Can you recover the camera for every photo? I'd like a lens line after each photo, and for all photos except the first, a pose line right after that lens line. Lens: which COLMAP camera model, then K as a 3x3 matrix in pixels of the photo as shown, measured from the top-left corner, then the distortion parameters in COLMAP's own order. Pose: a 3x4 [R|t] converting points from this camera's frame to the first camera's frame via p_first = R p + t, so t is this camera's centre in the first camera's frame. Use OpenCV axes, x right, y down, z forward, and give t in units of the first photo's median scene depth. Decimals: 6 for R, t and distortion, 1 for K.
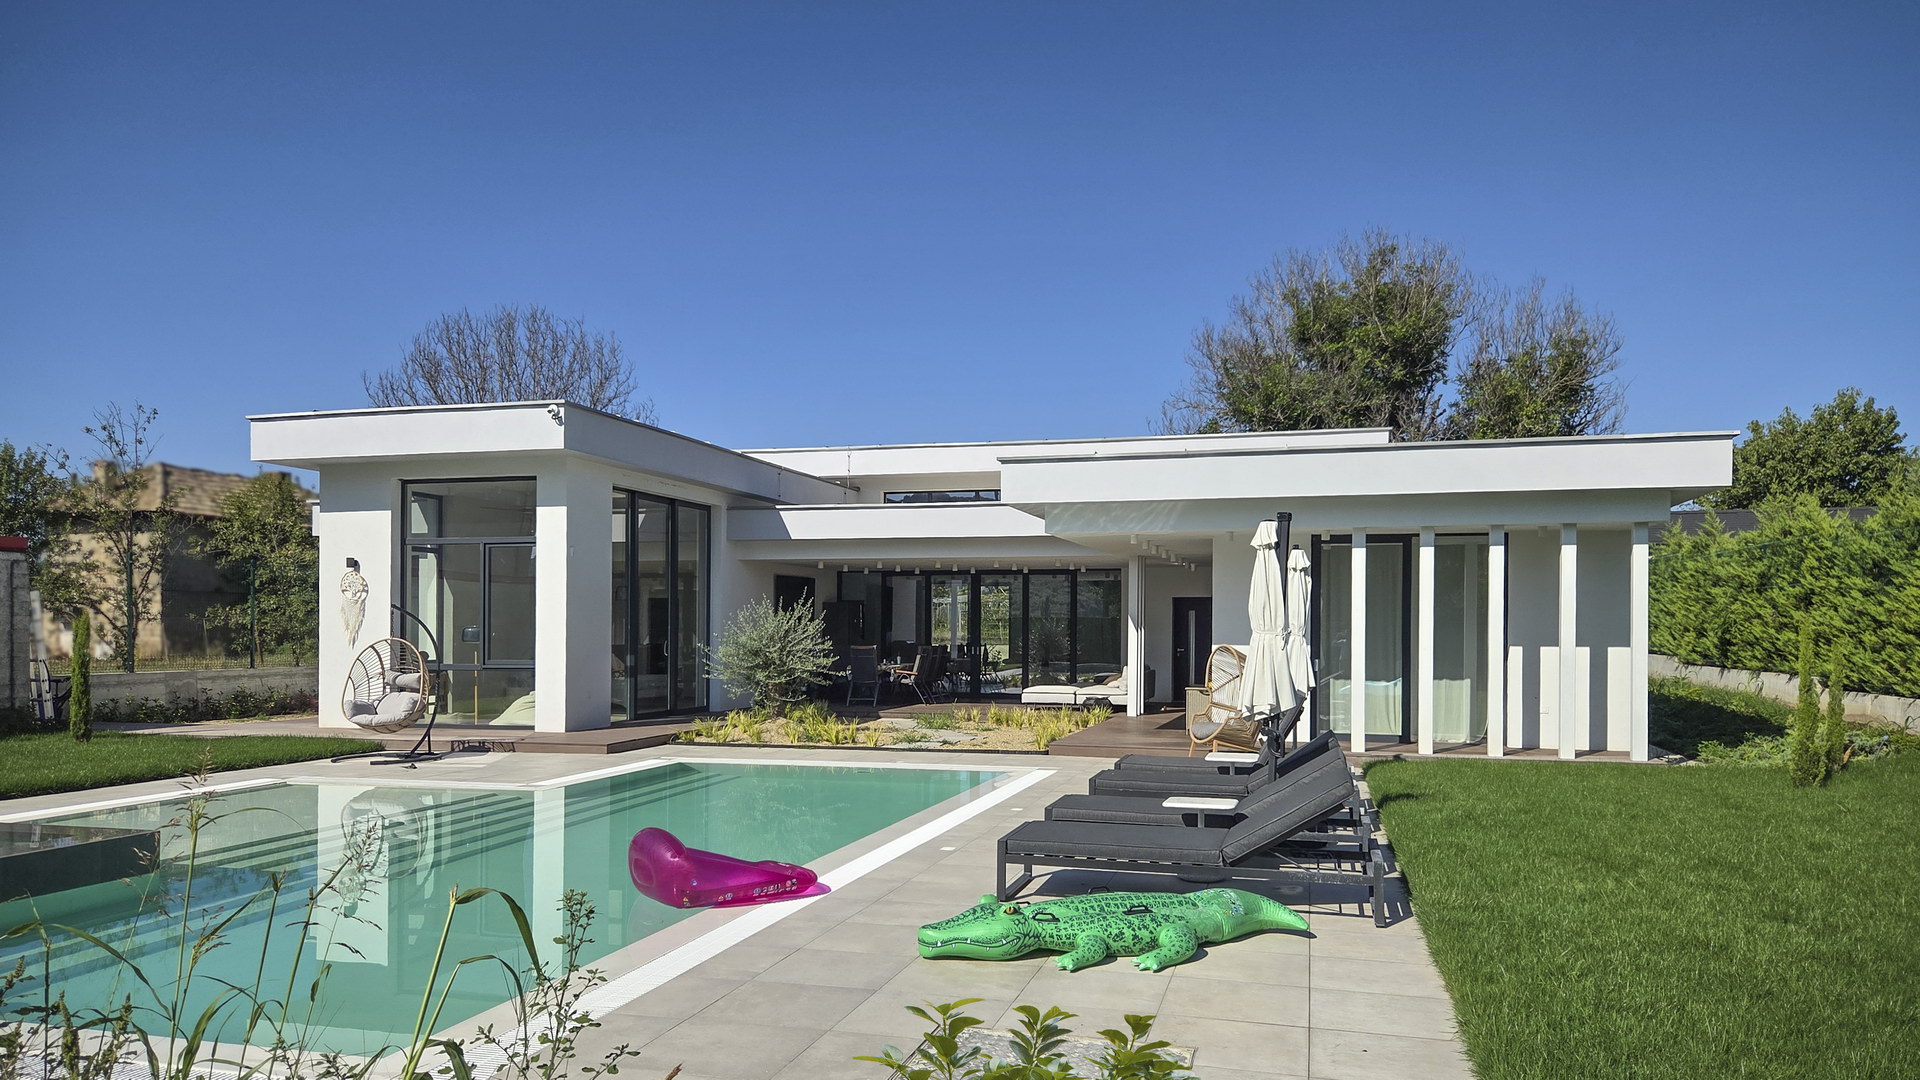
lens RADIAL K [[1318.2, 0, 963.3], [0, 1318.2, 605.3], [0, 0, 1]] dist [0.068702, -0.062582]
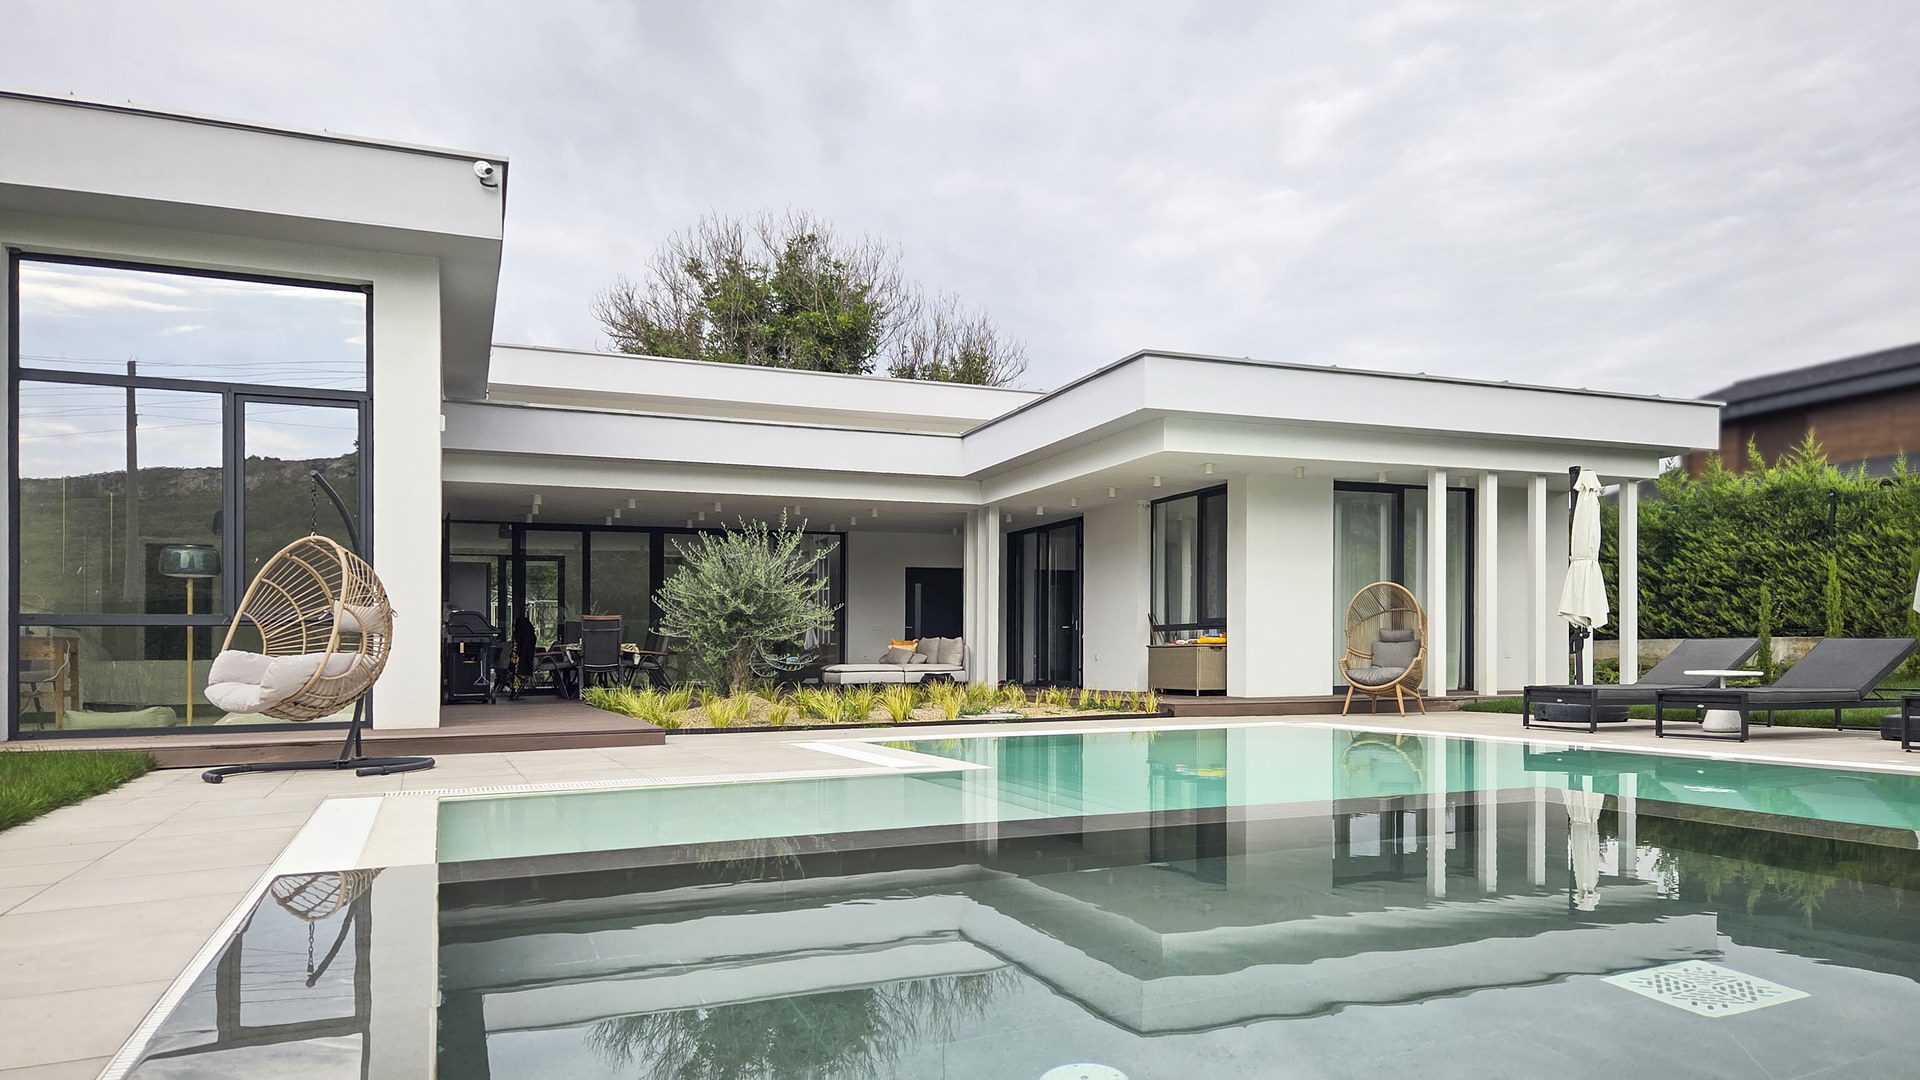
lens RADIAL K [[1346.3, 0, 1086.8], [0, 1346.3, 664.0], [0, 0, 1]] dist [0.026151, -0.001556]
pose [[0.761276, -0.015446, 0.648244, -0.450623], [0.000657, 0.999734, 0.023050, 0.051535], [-0.648428, -0.017122, 0.761084, 0.332545]]
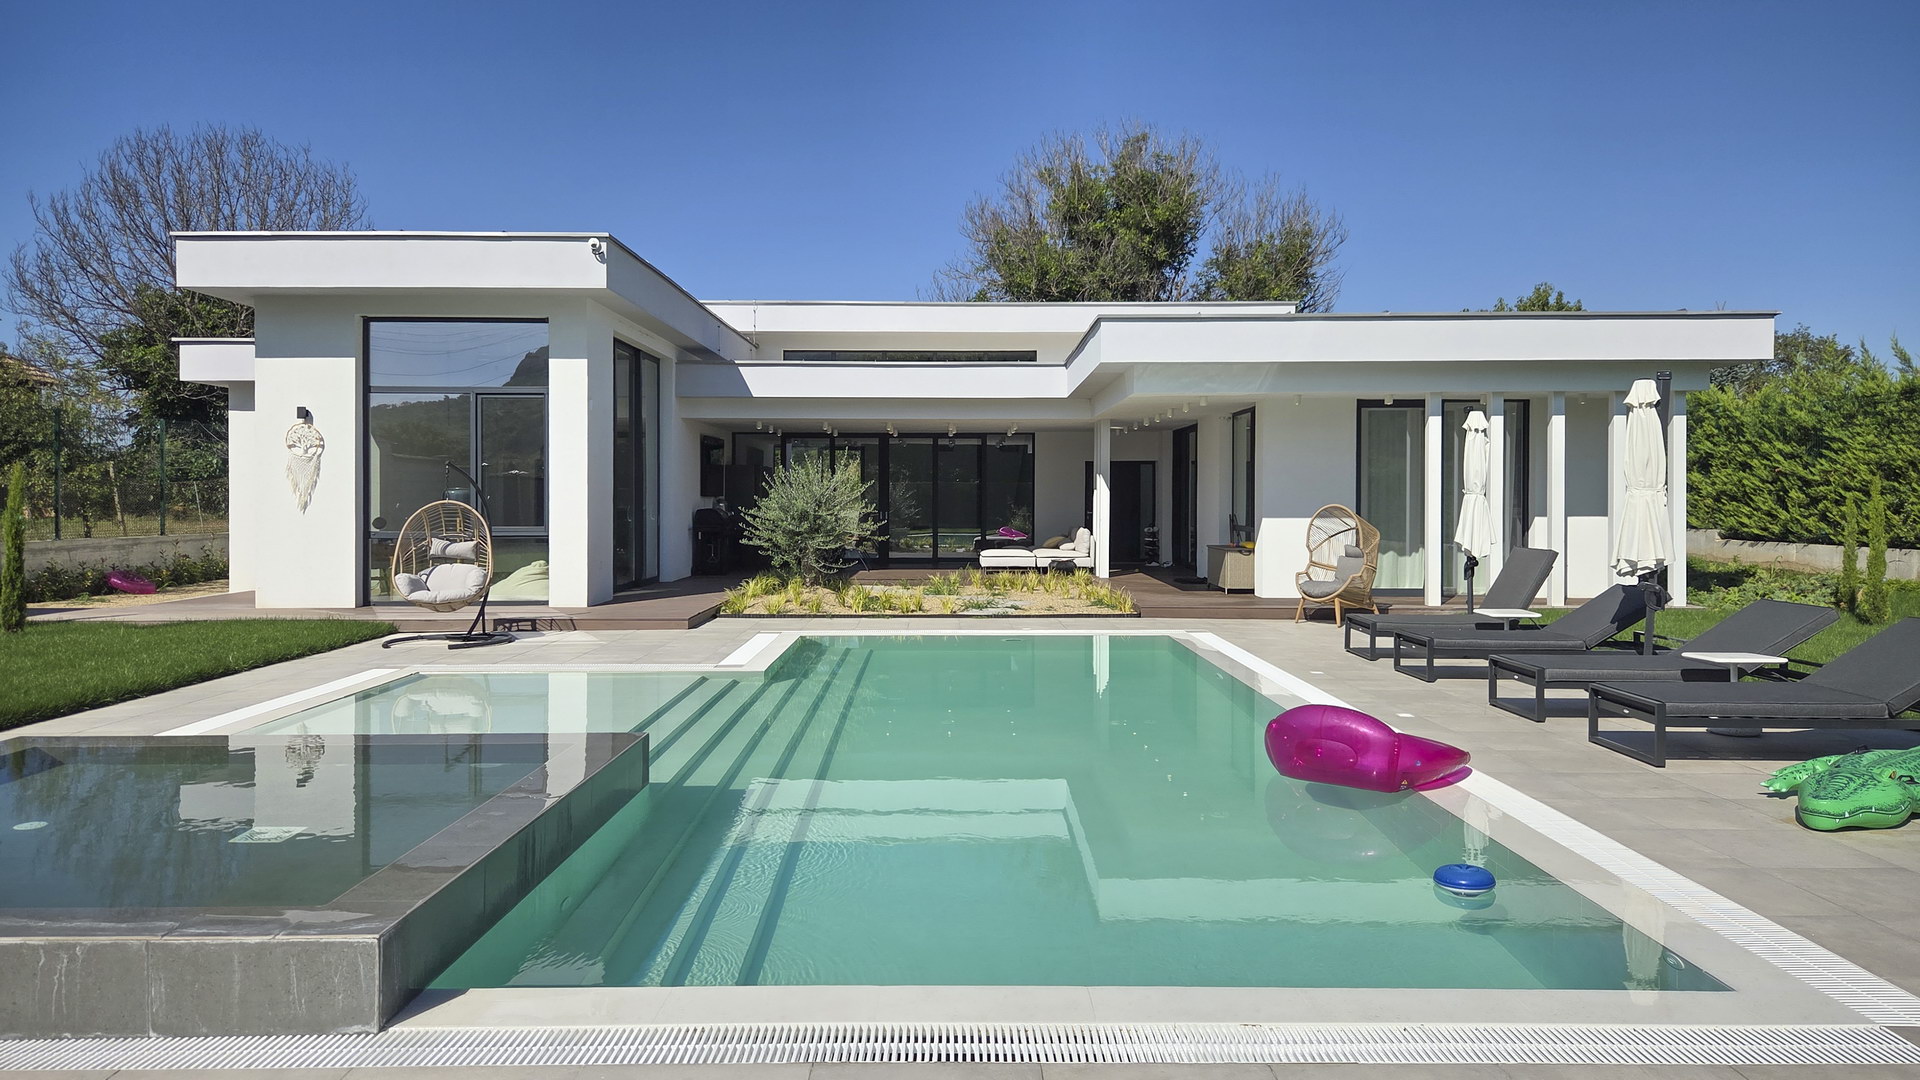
lens RADIAL K [[1292.8, 0, 953.4], [0, 1292.8, 492.6], [0, 0, 1]] dist [0.048900, -0.044431]
pose [[0.964157, -0.002965, 0.265316, -0.280242], [-0.001294, 0.999873, 0.015877, 0.004198], [-0.265330, -0.015651, 0.964031, 0.088639]]
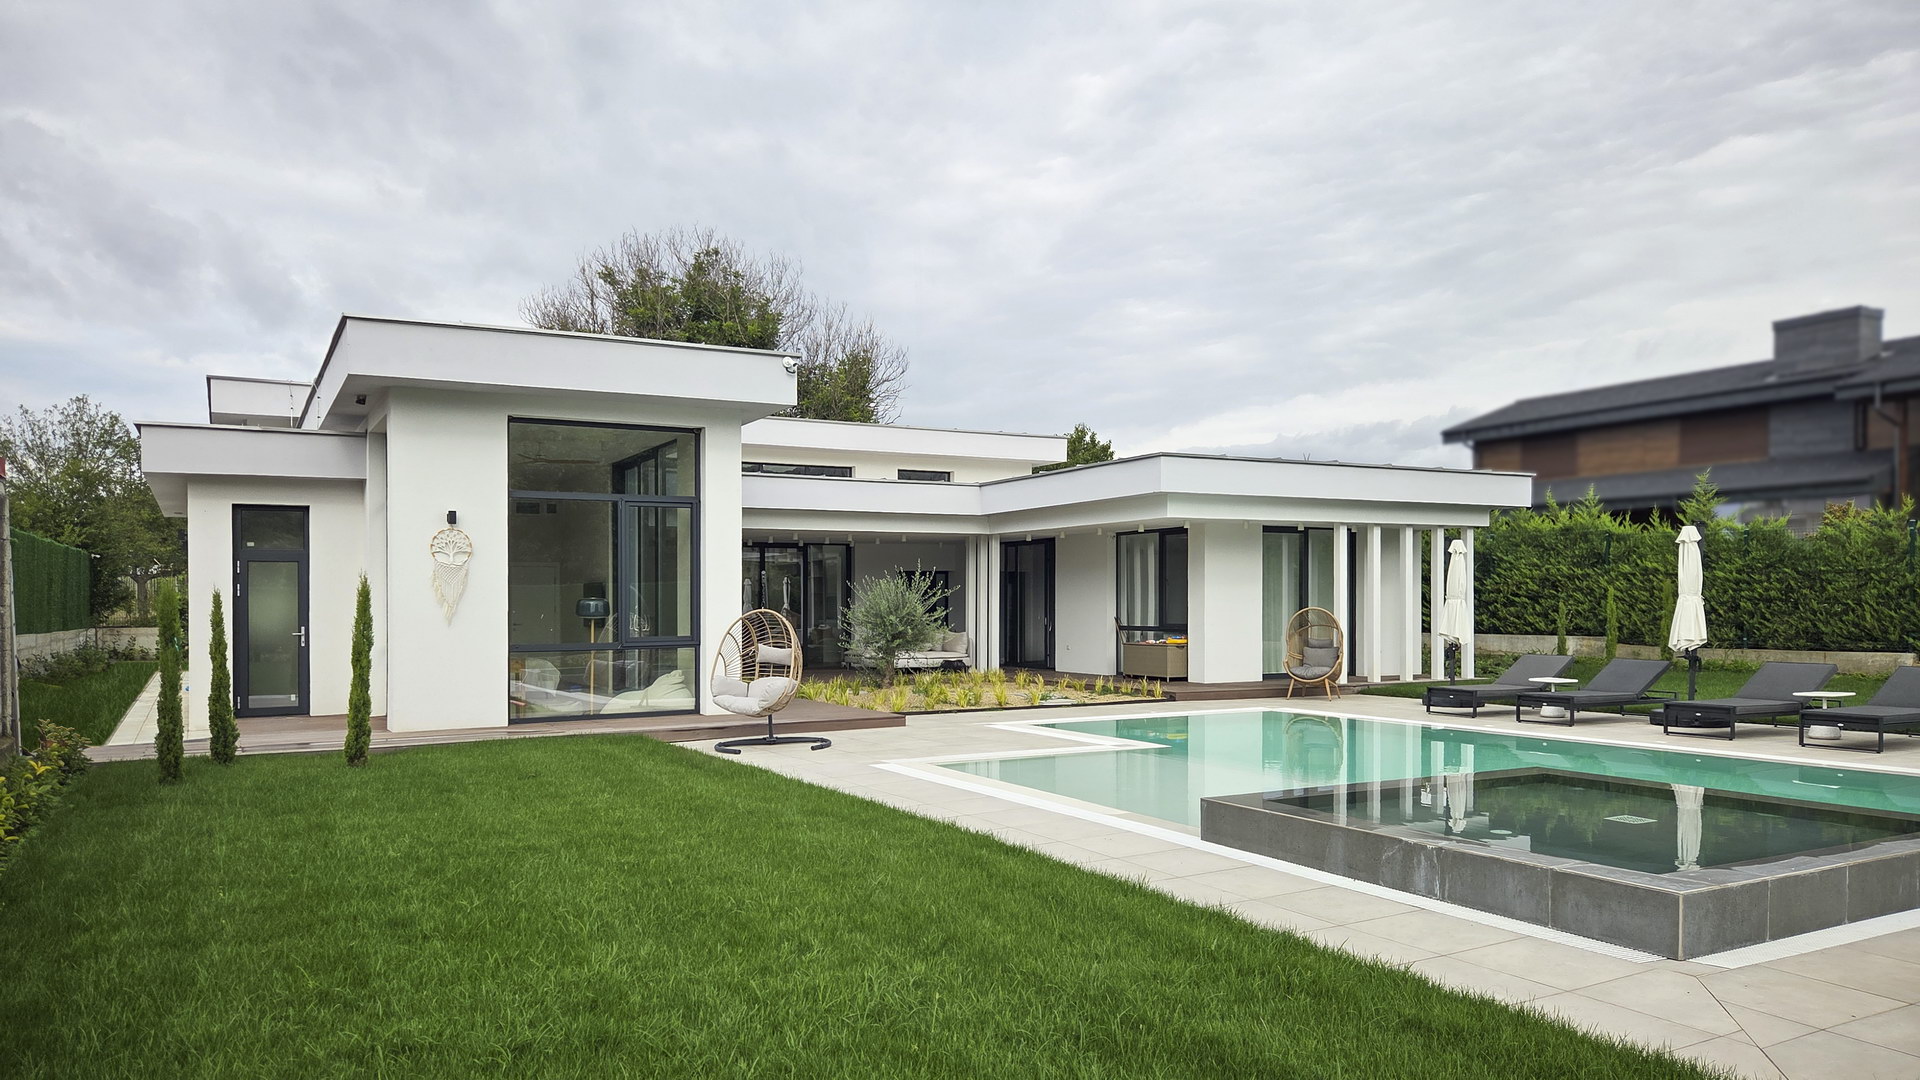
lens RADIAL K [[1318.2, 0, 963.3], [0, 1318.2, 605.3], [0, 0, 1]] dist [0.068702, -0.062582]
pose [[0.715940, -0.009164, 0.698102, -0.790508], [-0.004019, 0.999843, 0.017247, 0.004480], [-0.698150, -0.015154, 0.715791, 0.226414]]
